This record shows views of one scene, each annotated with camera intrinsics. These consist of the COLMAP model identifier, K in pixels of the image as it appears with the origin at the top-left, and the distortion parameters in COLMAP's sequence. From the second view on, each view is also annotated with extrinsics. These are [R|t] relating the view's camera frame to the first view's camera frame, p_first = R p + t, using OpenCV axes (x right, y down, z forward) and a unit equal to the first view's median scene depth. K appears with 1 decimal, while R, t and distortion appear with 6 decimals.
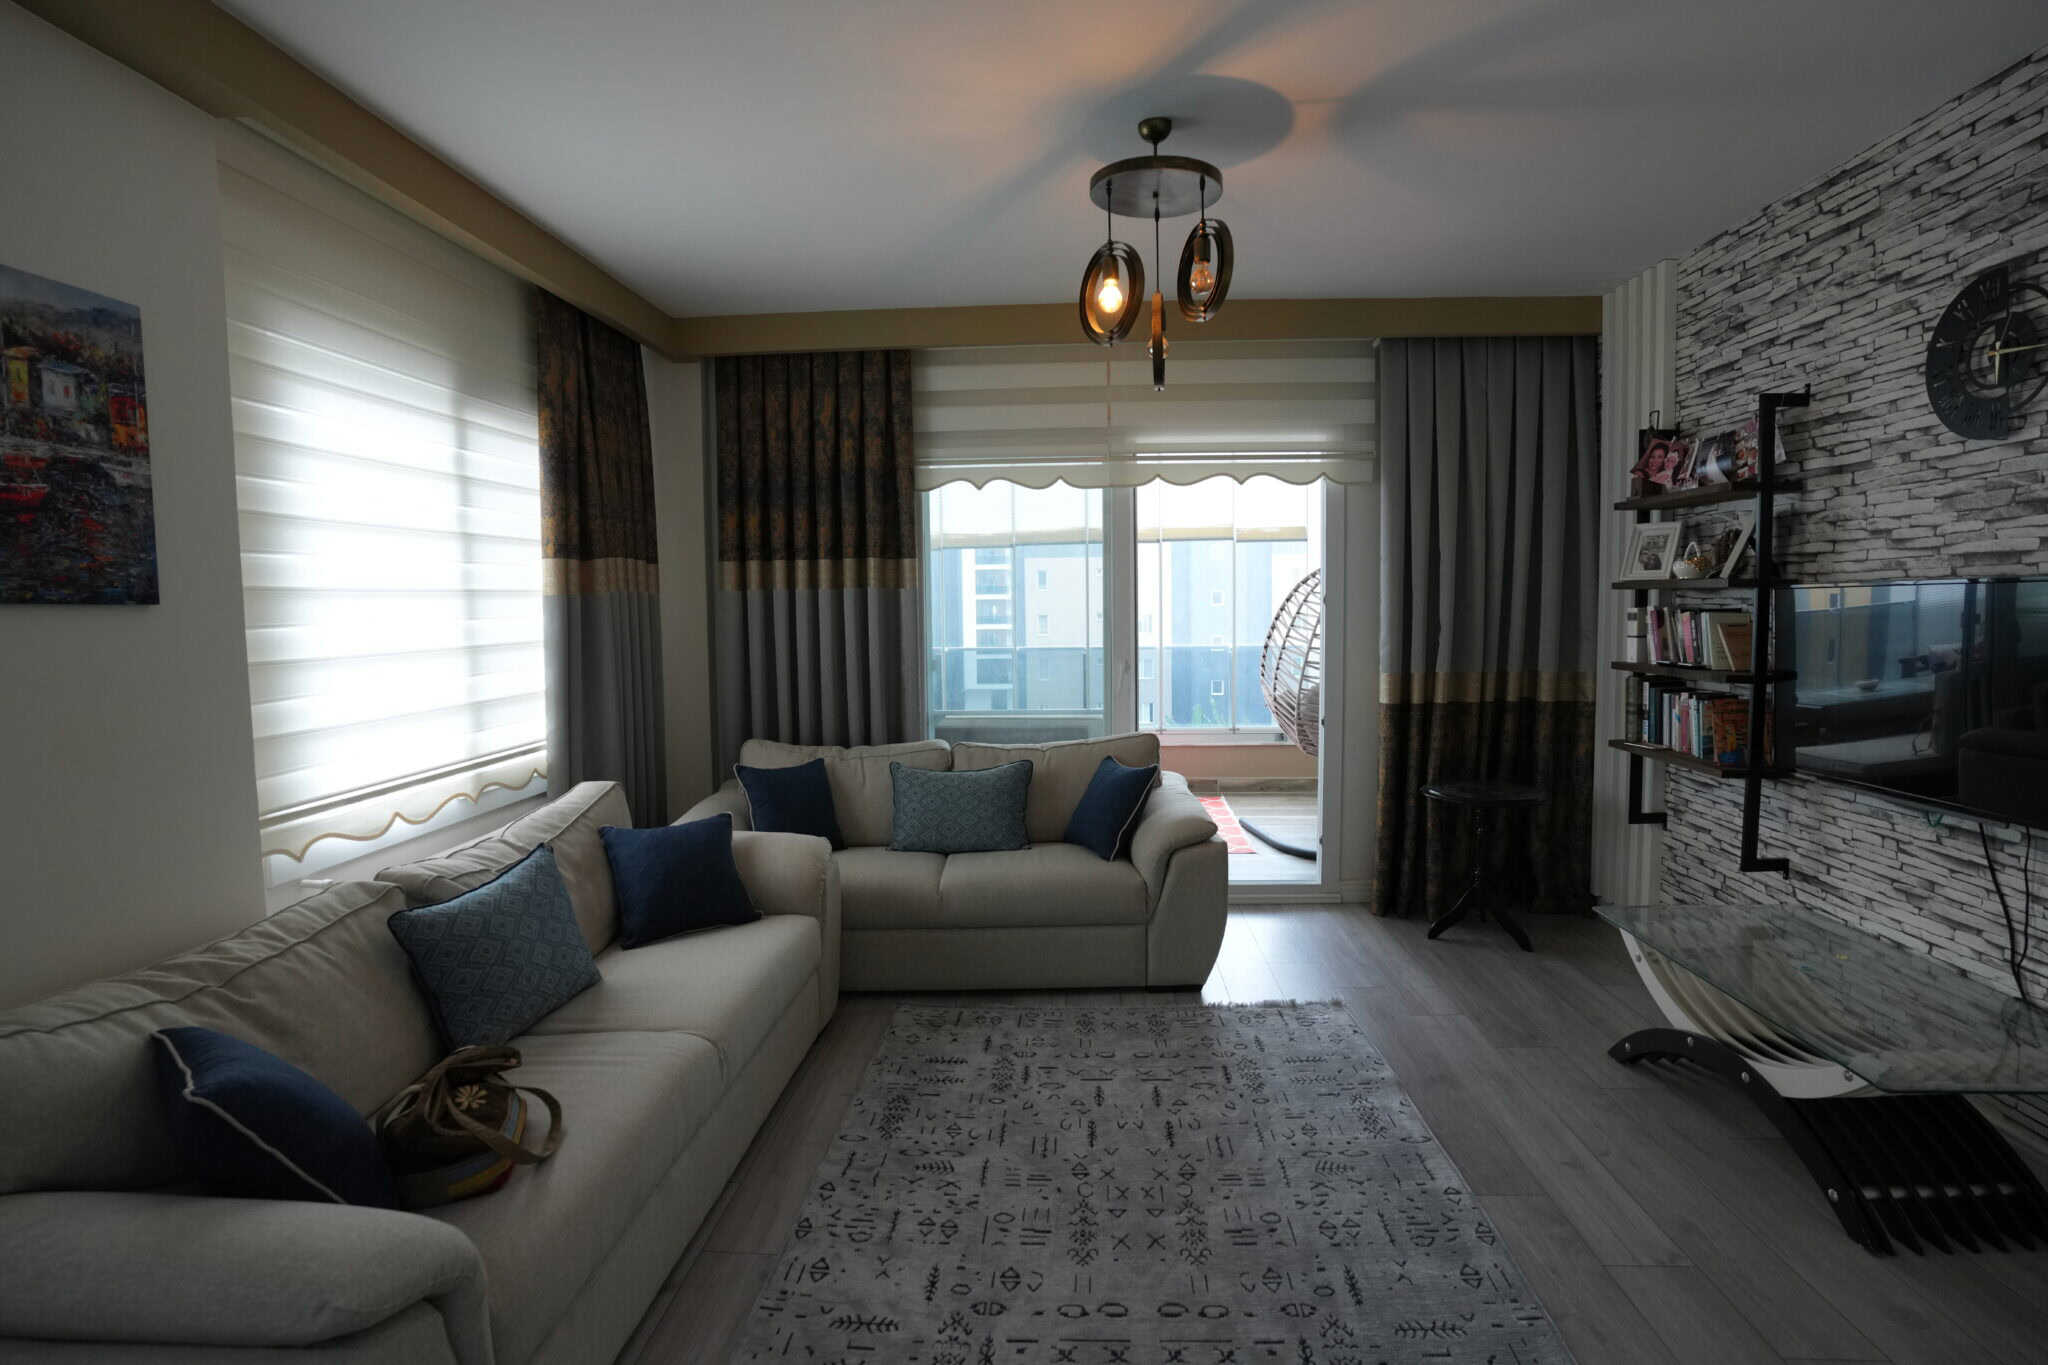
lens RADIAL K [[1011.6, 0, 1029.4], [0, 1011.6, 677.9], [0, 0, 1]] dist [-0.083454, 0.036418]
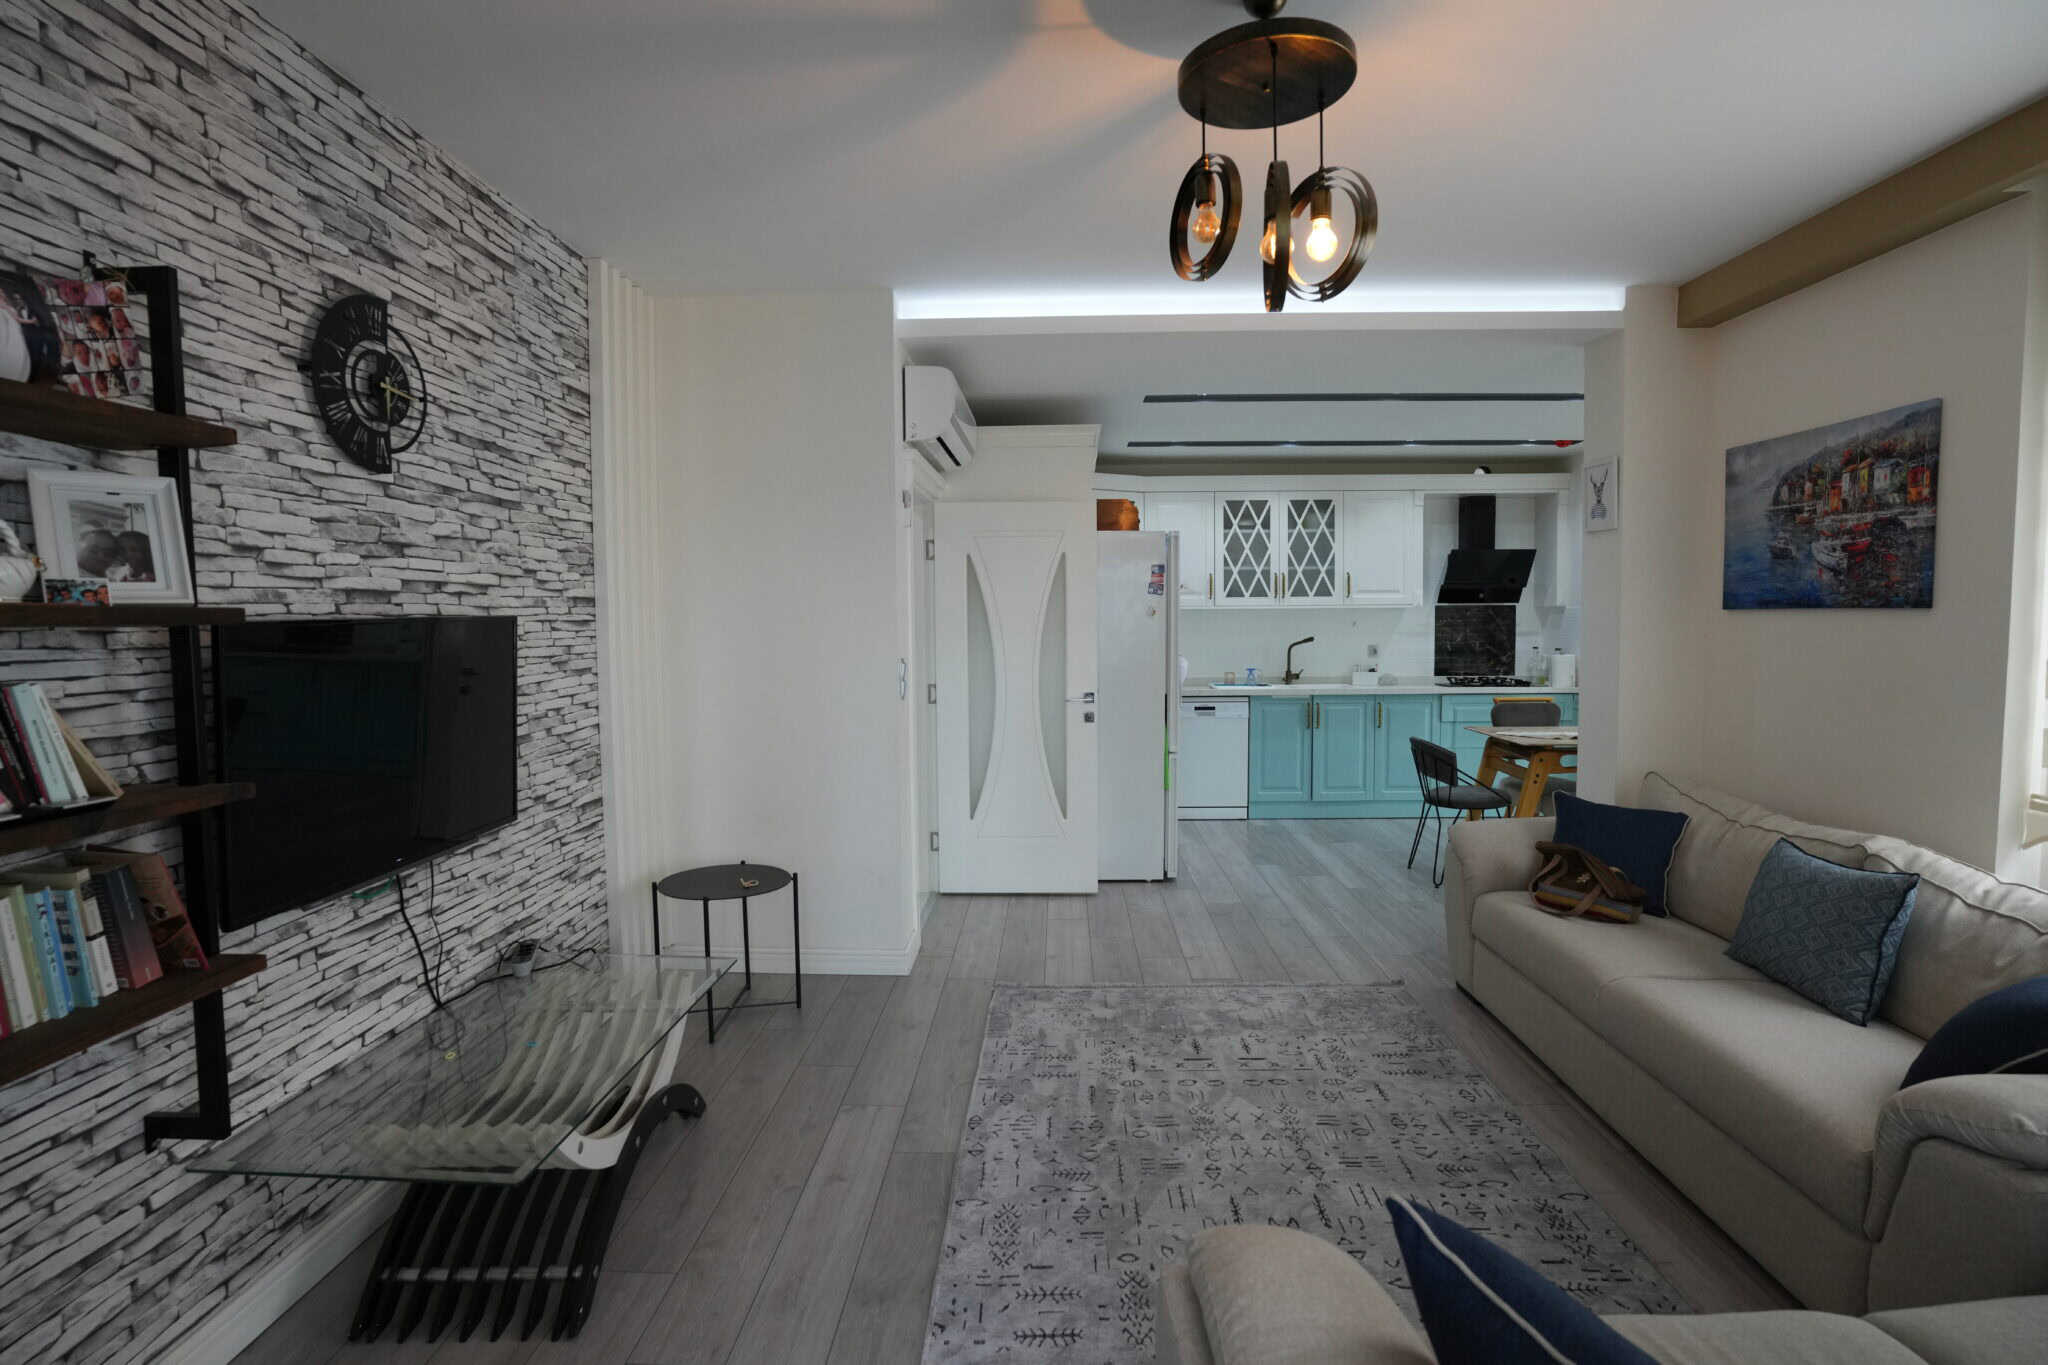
lens RADIAL K [[1011.6, 0, 1029.4], [0, 1011.6, 677.9], [0, 0, 1]] dist [-0.083454, 0.036418]
pose [[-0.999383, 0.024054, -0.025597, 0.370061], [0.020267, 0.990069, 0.139115, -0.164206], [0.028689, 0.138510, -0.989945, 1.970199]]
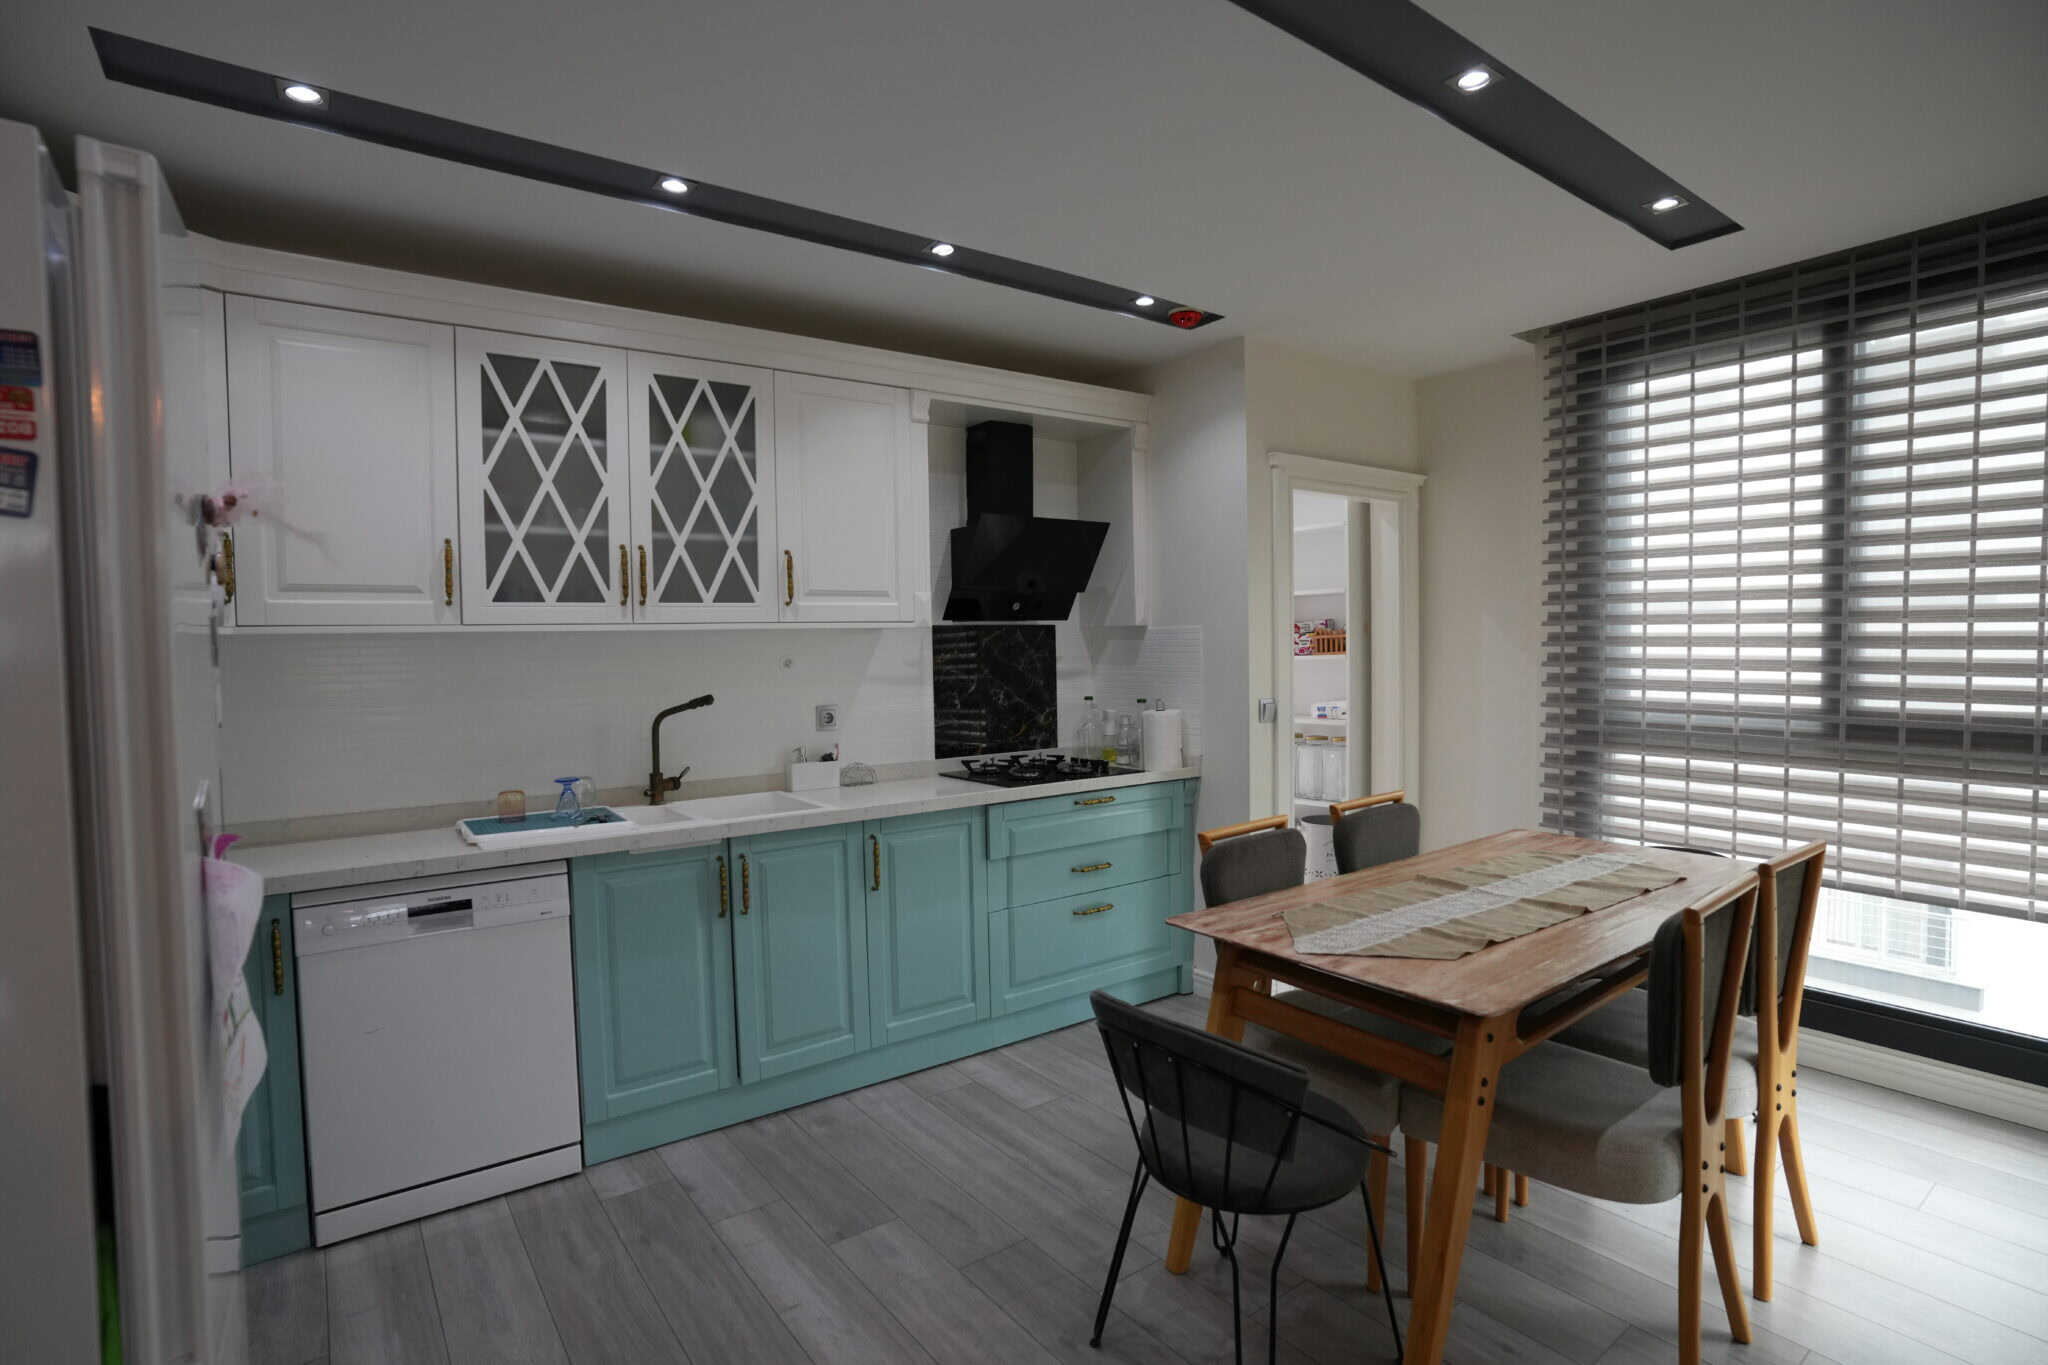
lens RADIAL K [[981.7, 0, 1017.4], [0, 981.7, 678.7], [0, 0, 1]] dist [-0.080244, 0.032377]
pose [[-0.763695, 0.049281, -0.643693, 0.196379], [-0.021599, 0.994574, 0.101770, -0.099127], [0.645215, 0.091624, -0.758487, 1.232363]]
